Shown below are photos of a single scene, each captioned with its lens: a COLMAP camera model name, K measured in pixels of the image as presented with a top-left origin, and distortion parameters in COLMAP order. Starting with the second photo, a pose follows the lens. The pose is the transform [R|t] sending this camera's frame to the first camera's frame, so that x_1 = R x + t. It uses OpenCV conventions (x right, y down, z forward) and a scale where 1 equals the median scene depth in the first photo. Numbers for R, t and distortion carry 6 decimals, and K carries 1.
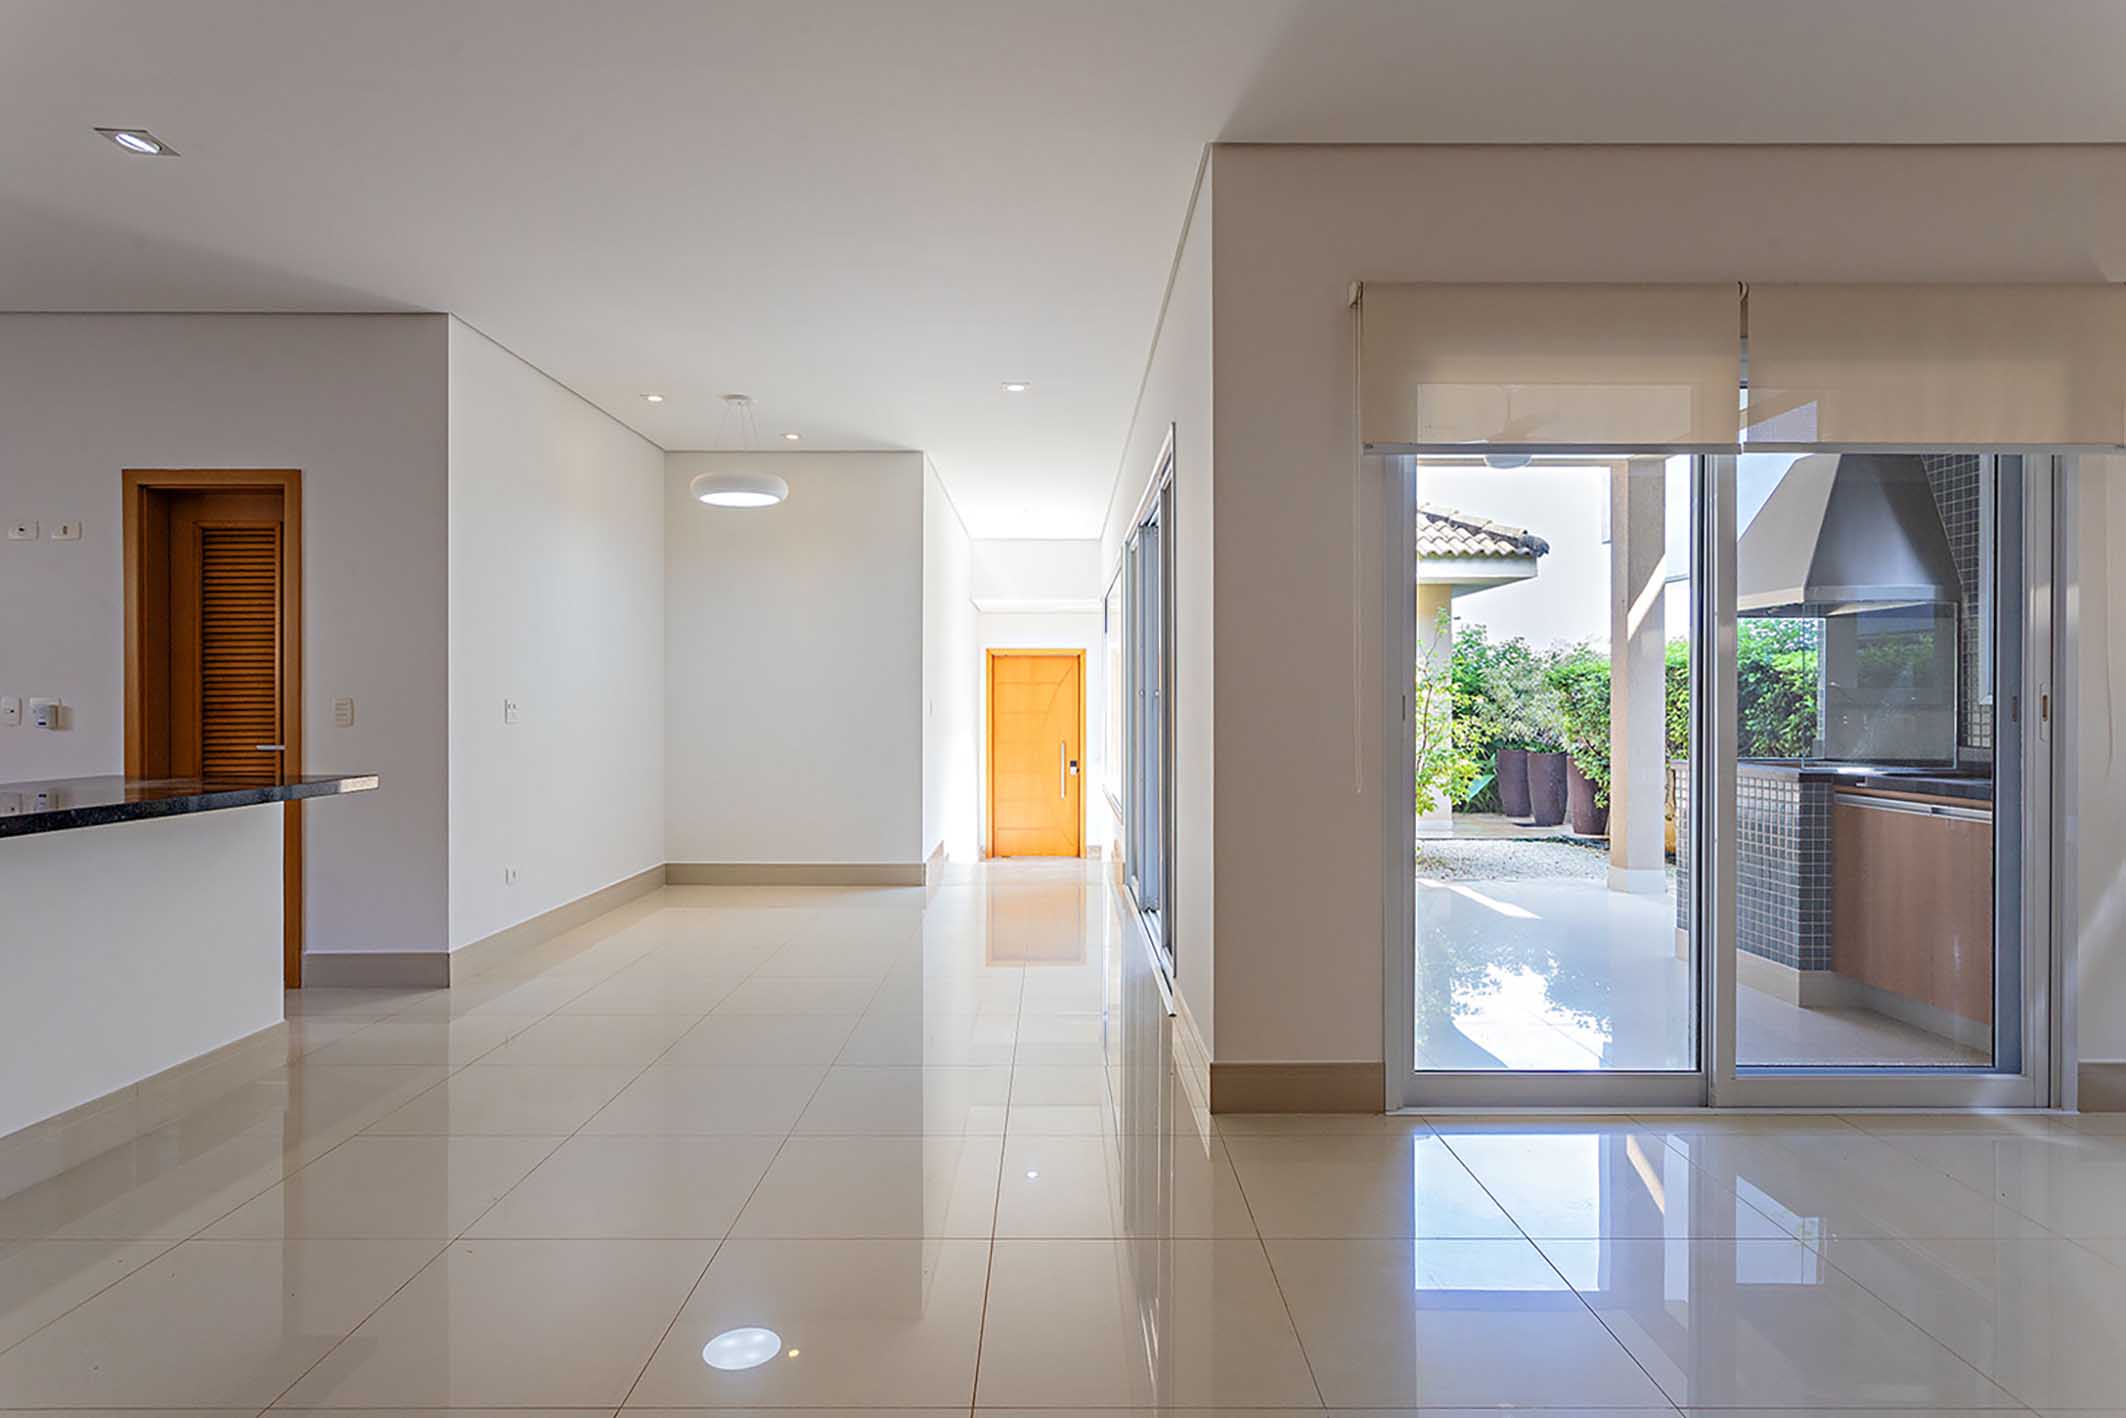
lens RADIAL K [[1132.0, 0, 1058.4], [0, 1132.0, 702.1], [0, 0, 1]] dist [0.002539, 0.002035]
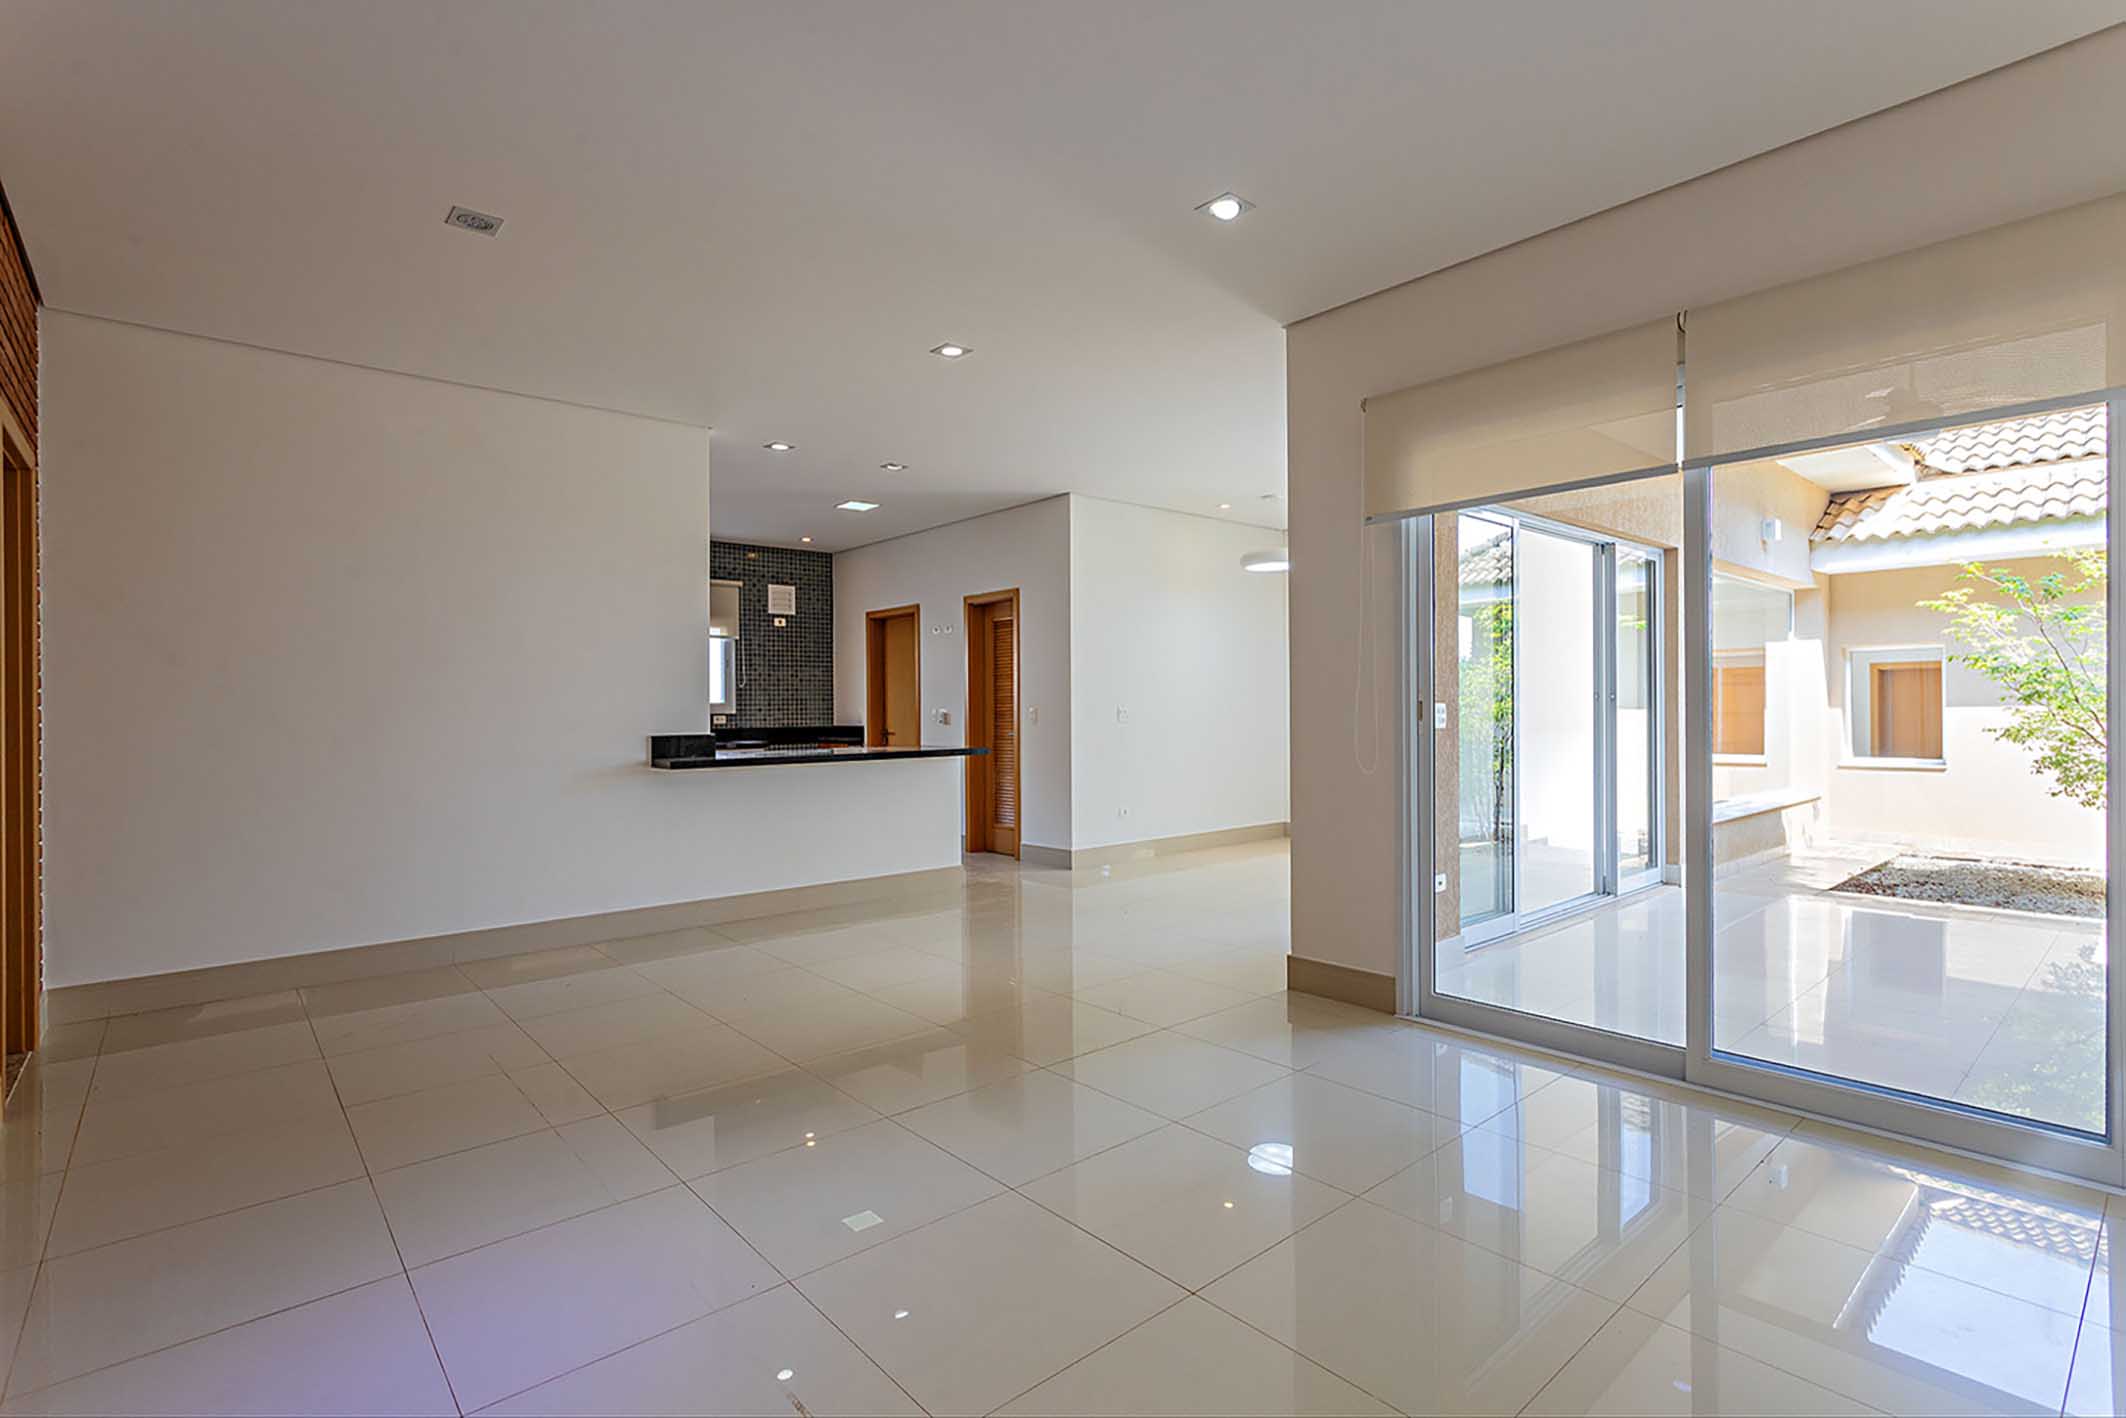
lens RADIAL K [[1005.1, 0, 1048.8], [0, 1005.1, 711.5], [0, 0, 1]] dist [0.000291, 0.003604]
pose [[0.648406, -0.005231, -0.761277, 0.640200], [0.009380, 0.999955, 0.001117, 0.000192], [0.761237, -0.007865, 0.648426, -0.051572]]
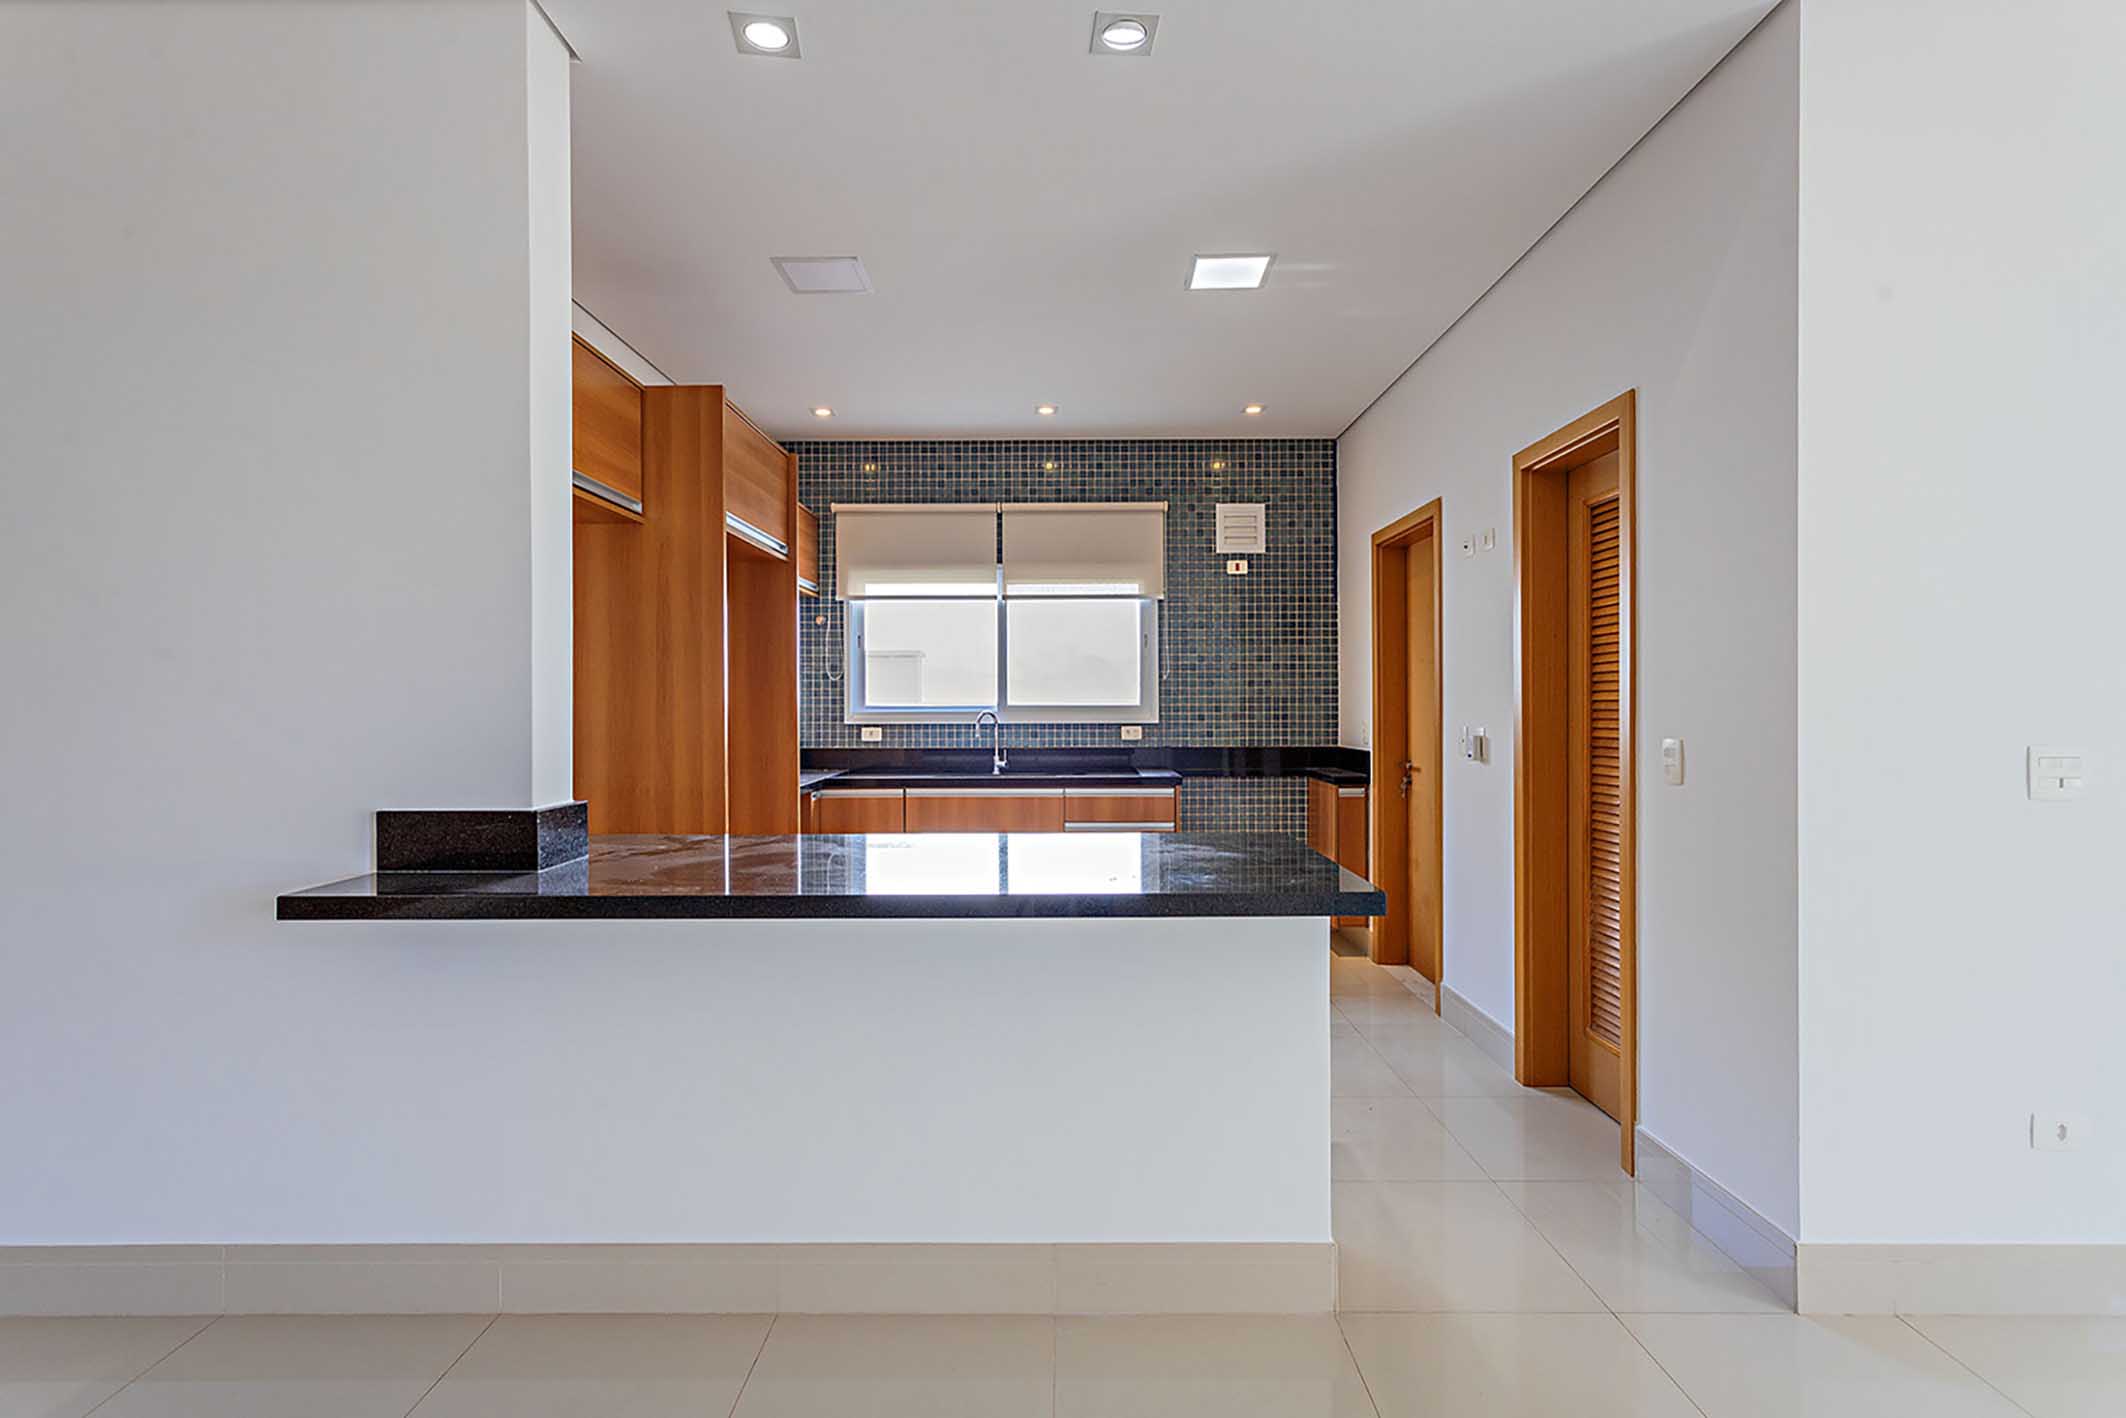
lens RADIAL K [[1005.1, 0, 1074.1], [0, 1005.1, 704.6], [0, 0, 1]] dist [0.000291, 0.003604]
pose [[-0.005851, 0.000604, -0.999983, -0.083404], [0.000976, 0.999999, 0.000598, -0.022193], [0.999982, -0.000972, -0.005851, 0.678953]]
